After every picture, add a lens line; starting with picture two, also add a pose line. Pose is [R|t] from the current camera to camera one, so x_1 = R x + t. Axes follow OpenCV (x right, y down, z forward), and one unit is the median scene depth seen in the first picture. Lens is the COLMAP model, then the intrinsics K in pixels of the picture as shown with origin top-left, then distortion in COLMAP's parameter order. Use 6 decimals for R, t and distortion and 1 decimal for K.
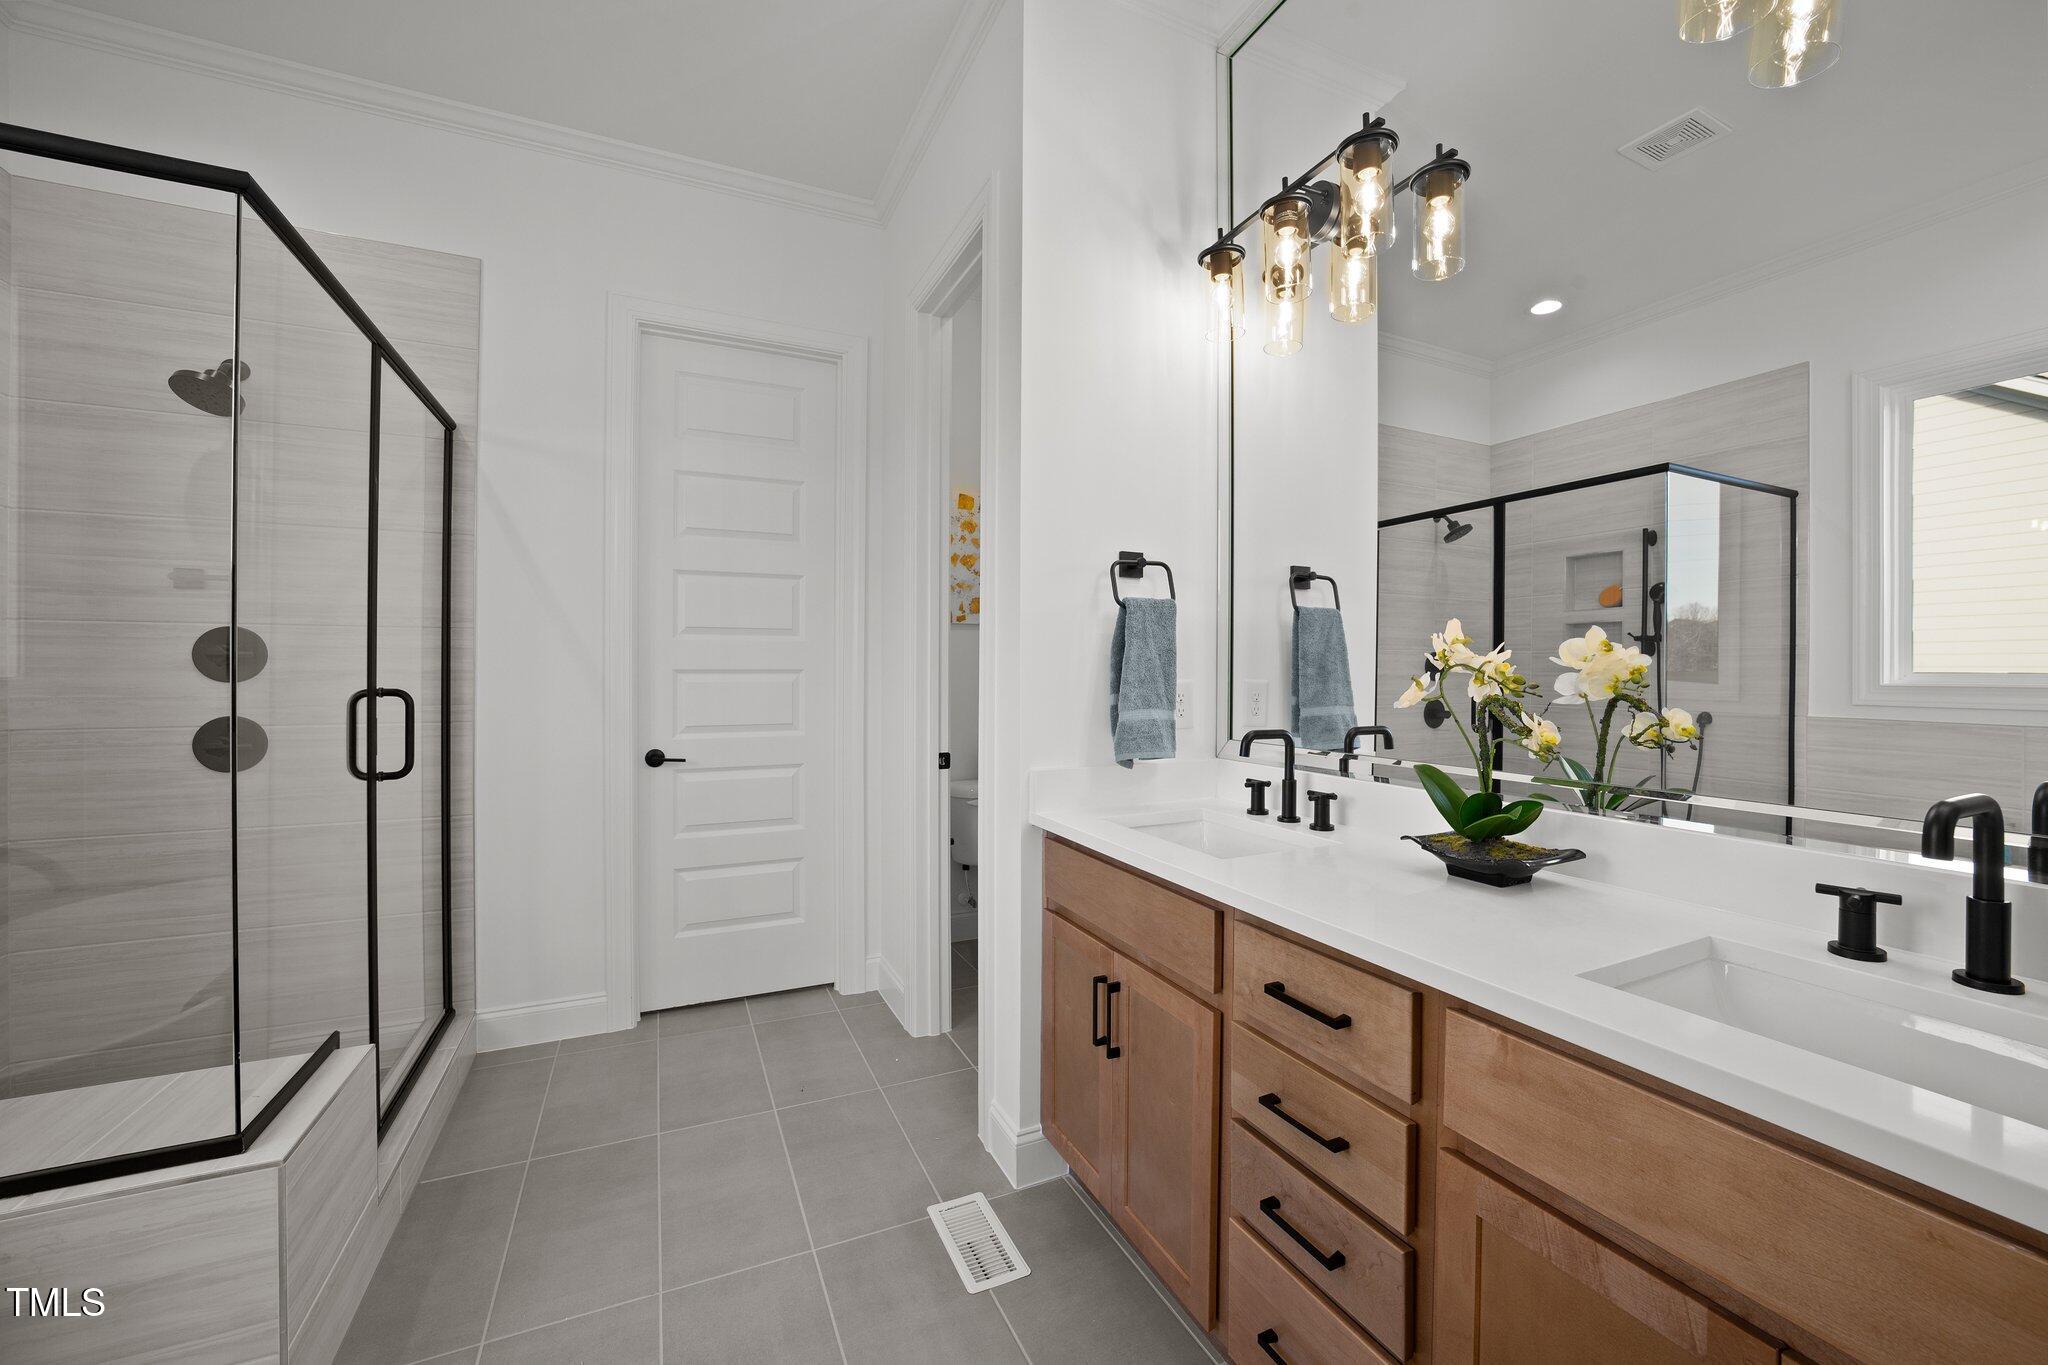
lens RADIAL K [[783.8, 0, 1026.1], [0, 783.8, 673.4], [0, 0, 1]] dist [-0.011473, -0.000008]
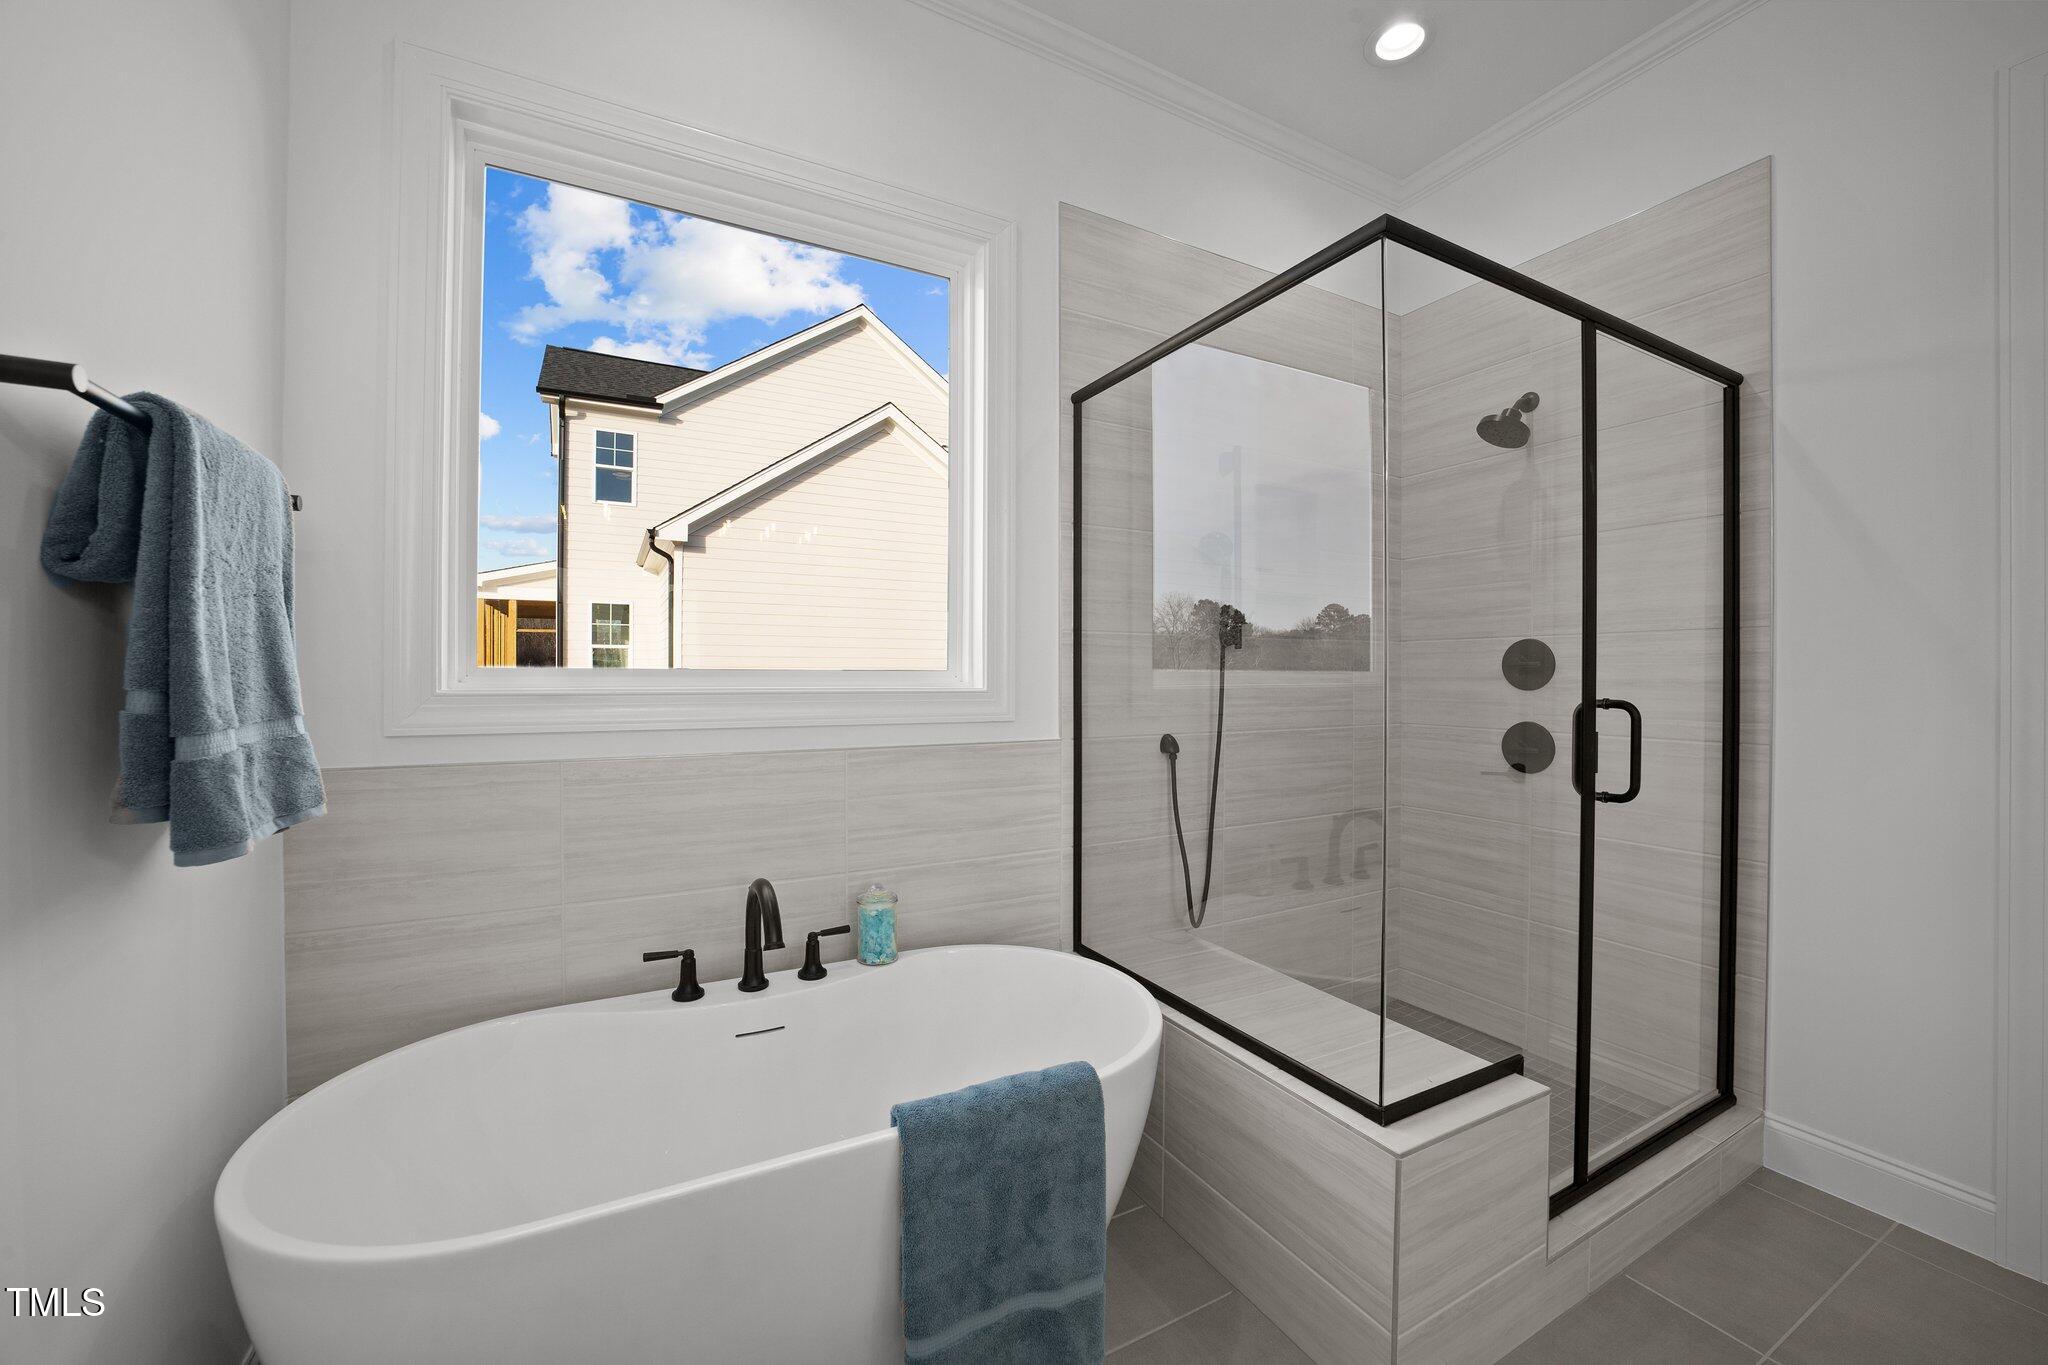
lens RADIAL K [[783.8, 0, 1026.2], [0, 783.8, 679.5], [0, 0, 1]] dist [-0.011473, -0.000008]
pose [[0.075547, 0.005368, -0.997128, 0.017430], [-0.008636, 0.999952, 0.004729, -0.001965], [0.997105, 0.008254, 0.075590, 0.226376]]
